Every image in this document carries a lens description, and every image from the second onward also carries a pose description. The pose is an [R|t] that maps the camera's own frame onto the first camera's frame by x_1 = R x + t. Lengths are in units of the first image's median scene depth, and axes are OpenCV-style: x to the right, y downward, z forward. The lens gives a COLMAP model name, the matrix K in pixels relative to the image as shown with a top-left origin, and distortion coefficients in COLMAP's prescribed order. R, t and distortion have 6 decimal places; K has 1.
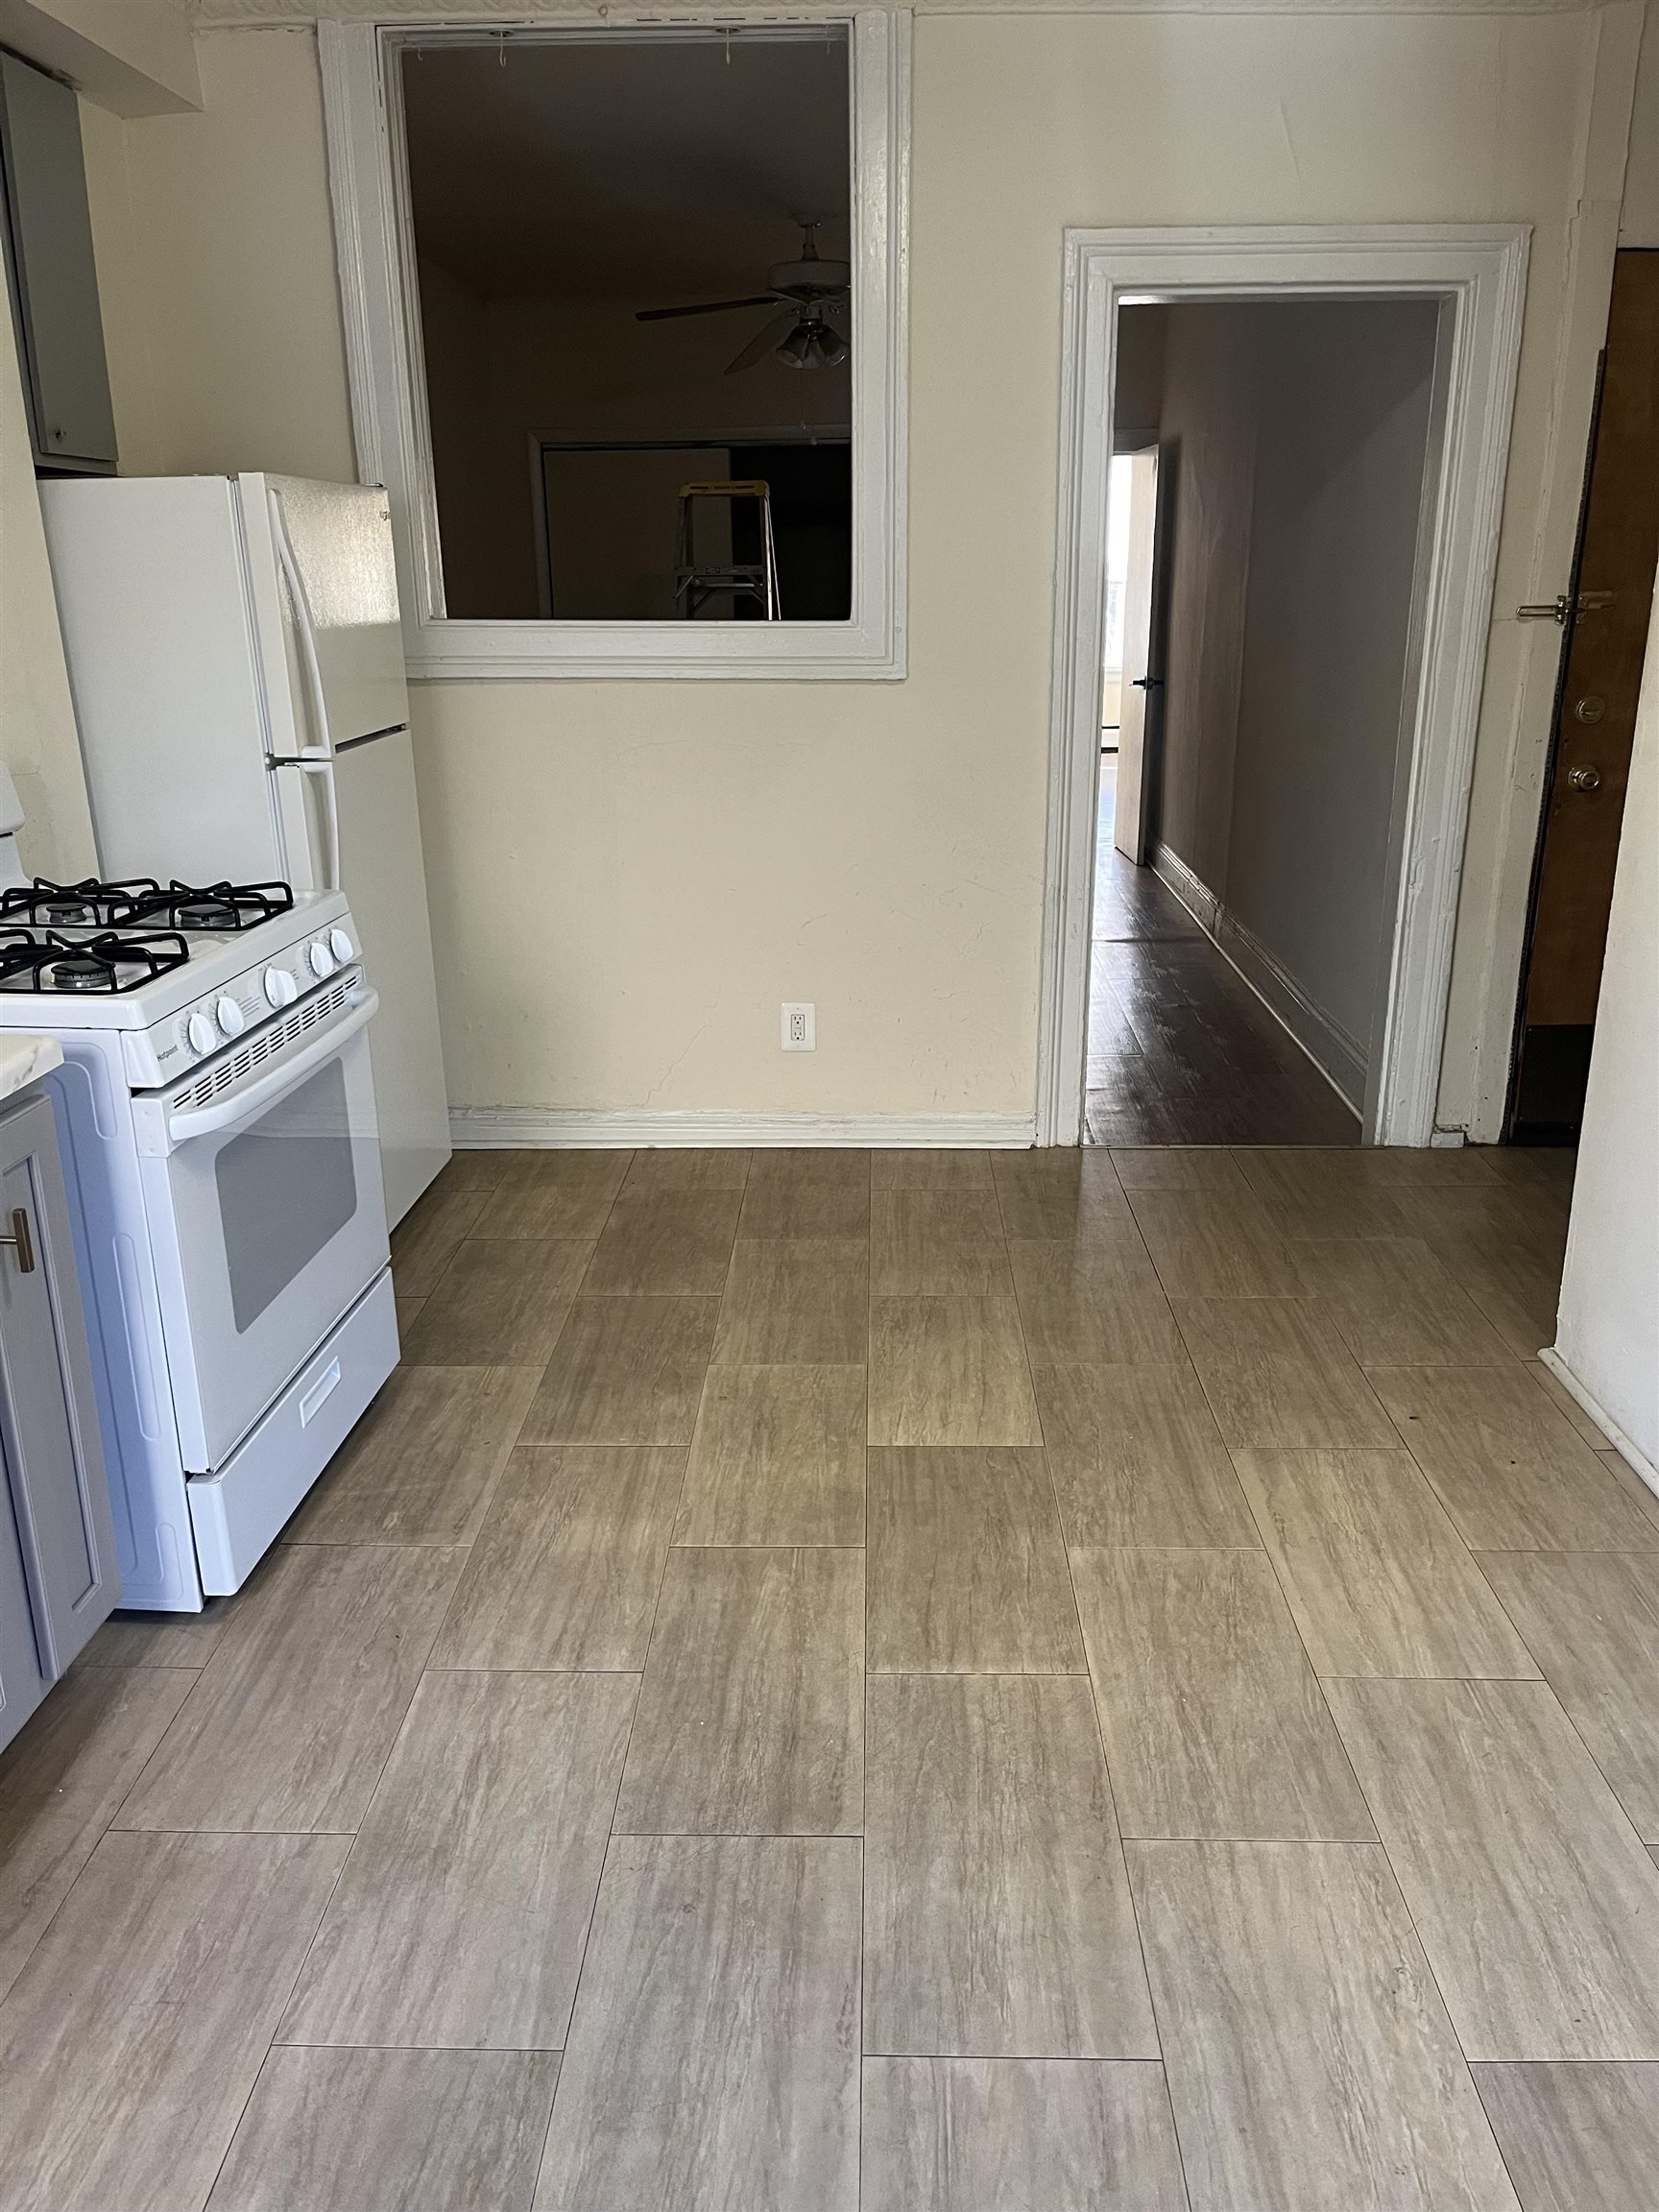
lens RADIAL K [[1686.5, 0, 834.8], [0, 1686.5, 1110.0], [0, 0, 1]] dist [0.063624, -0.081641]
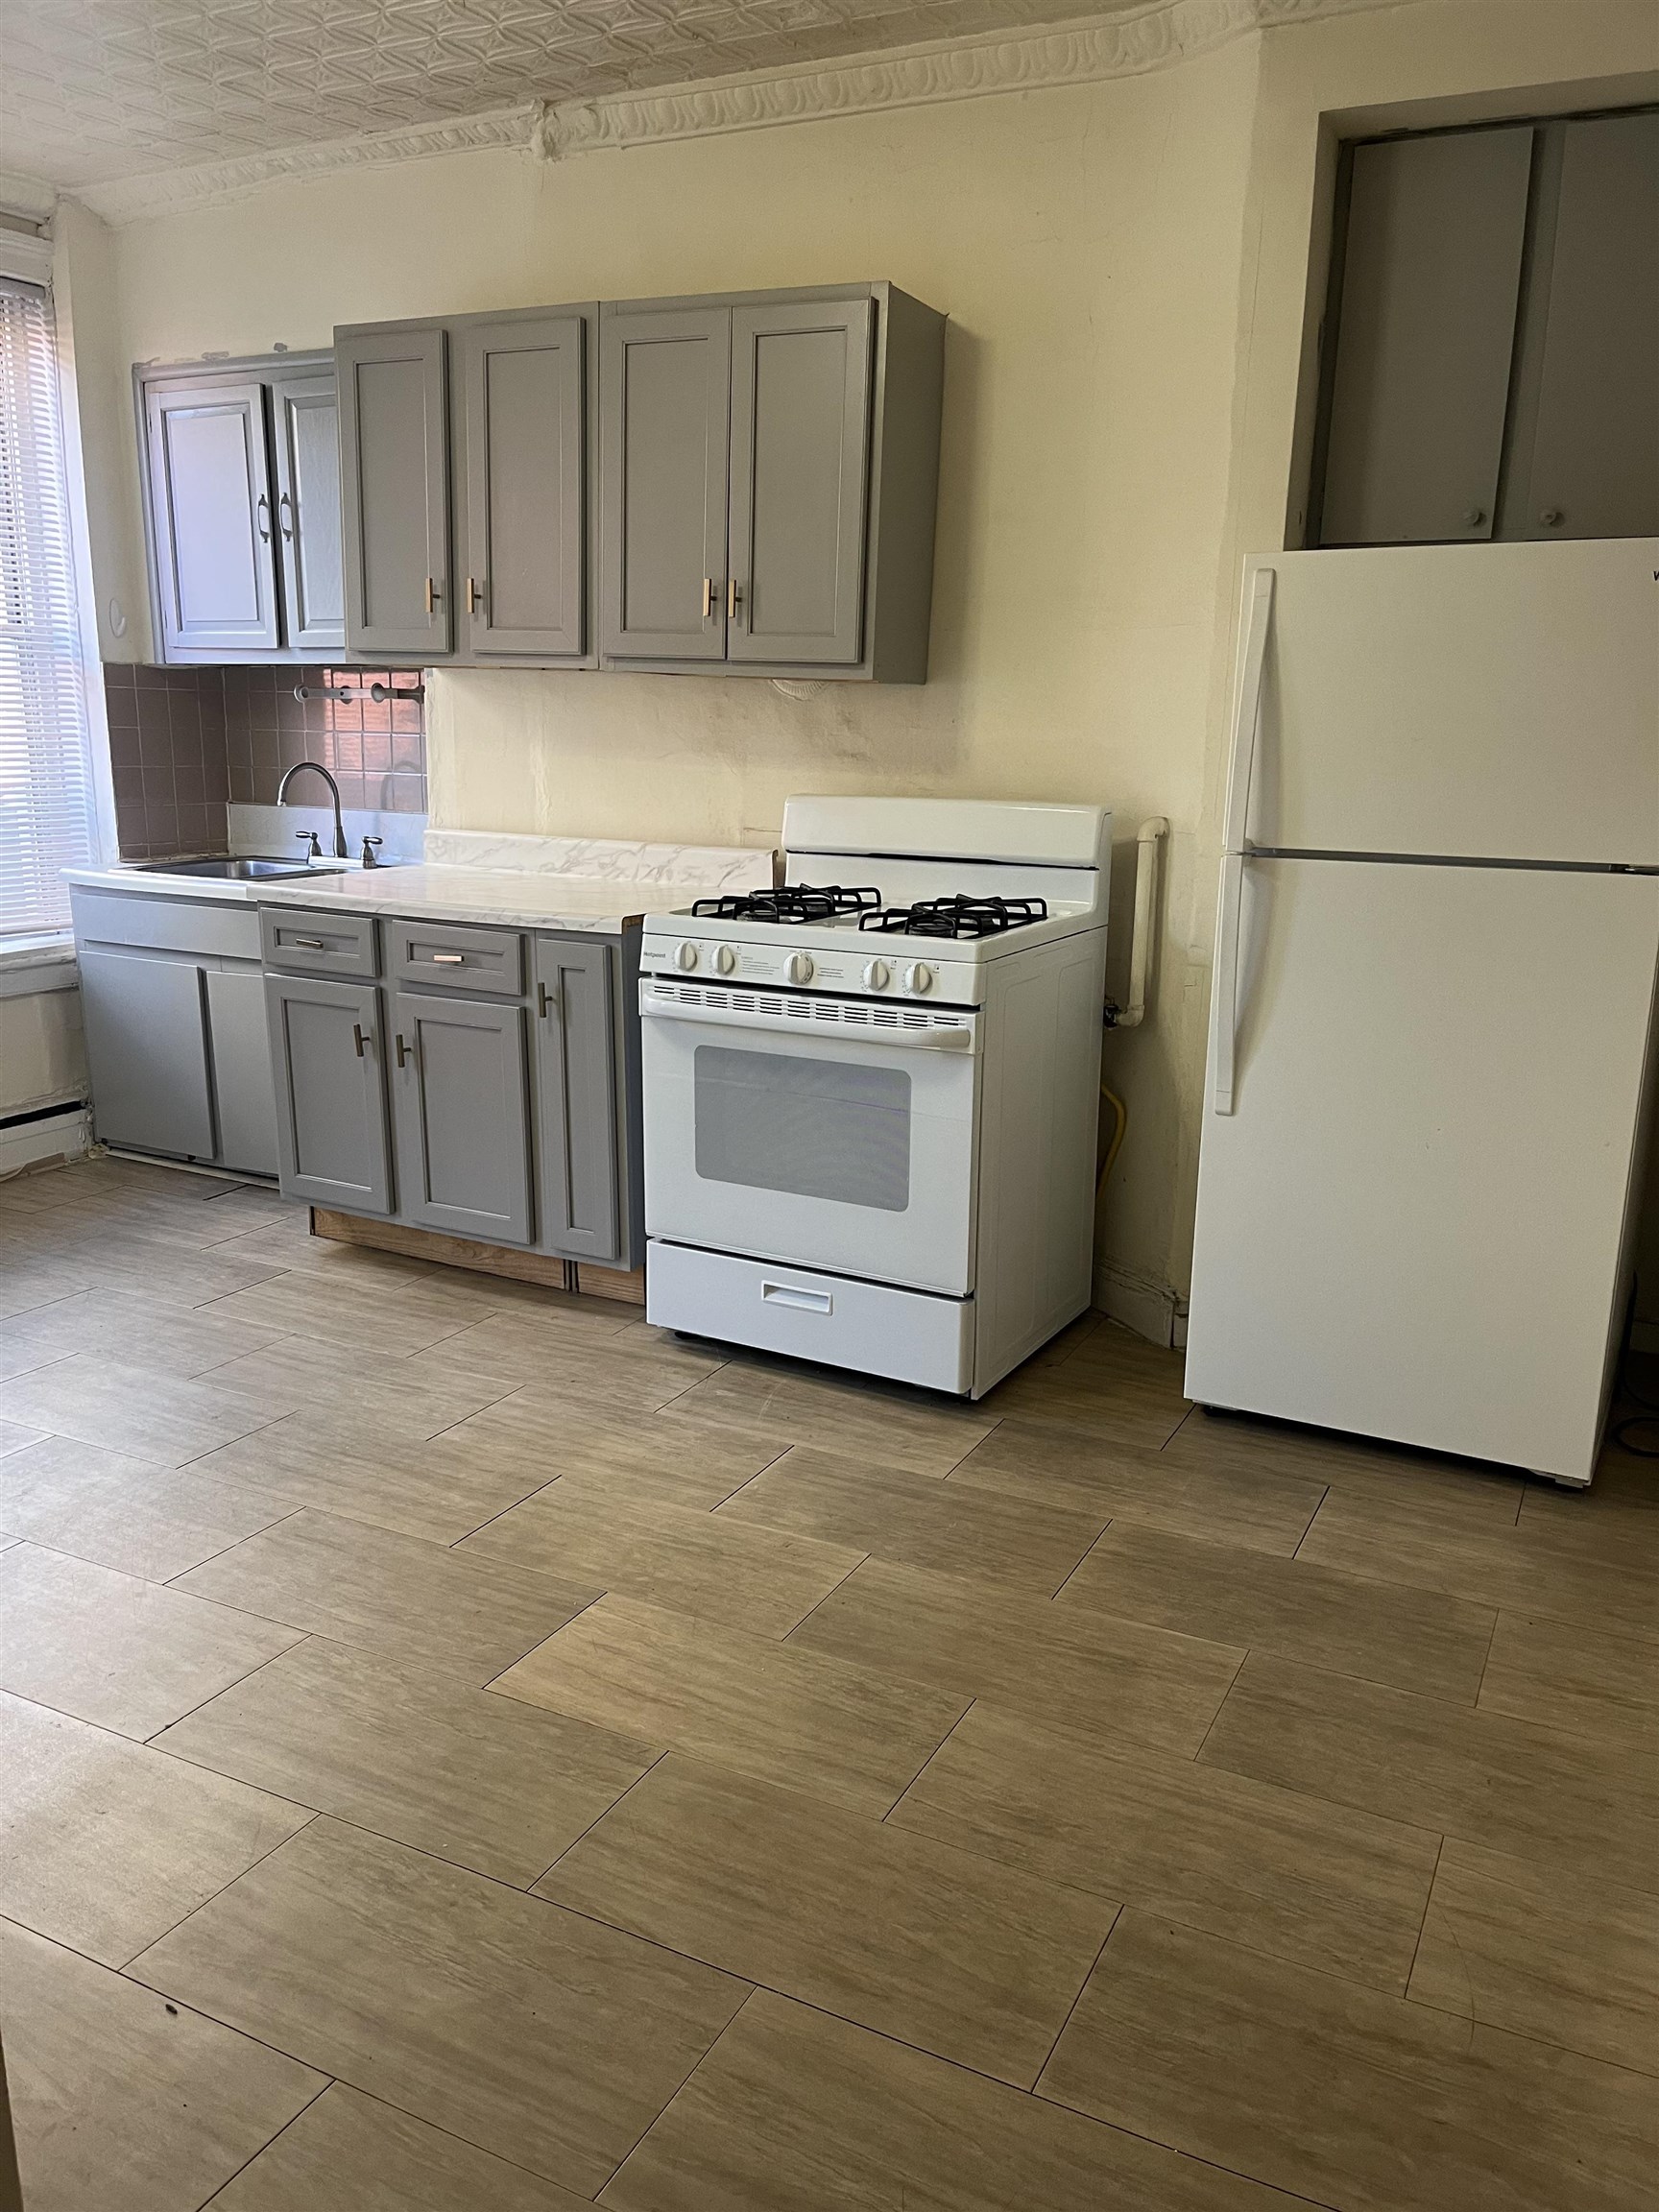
lens RADIAL K [[1686.5, 0, 834.0], [0, 1686.5, 1103.9], [0, 0, 1]] dist [0.063624, -0.081641]
pose [[-0.433551, 0.211930, -0.875853, 0.665239], [-0.283879, 0.890341, 0.355957, -0.369094], [0.855246, 0.402962, -0.325846, 1.217071]]
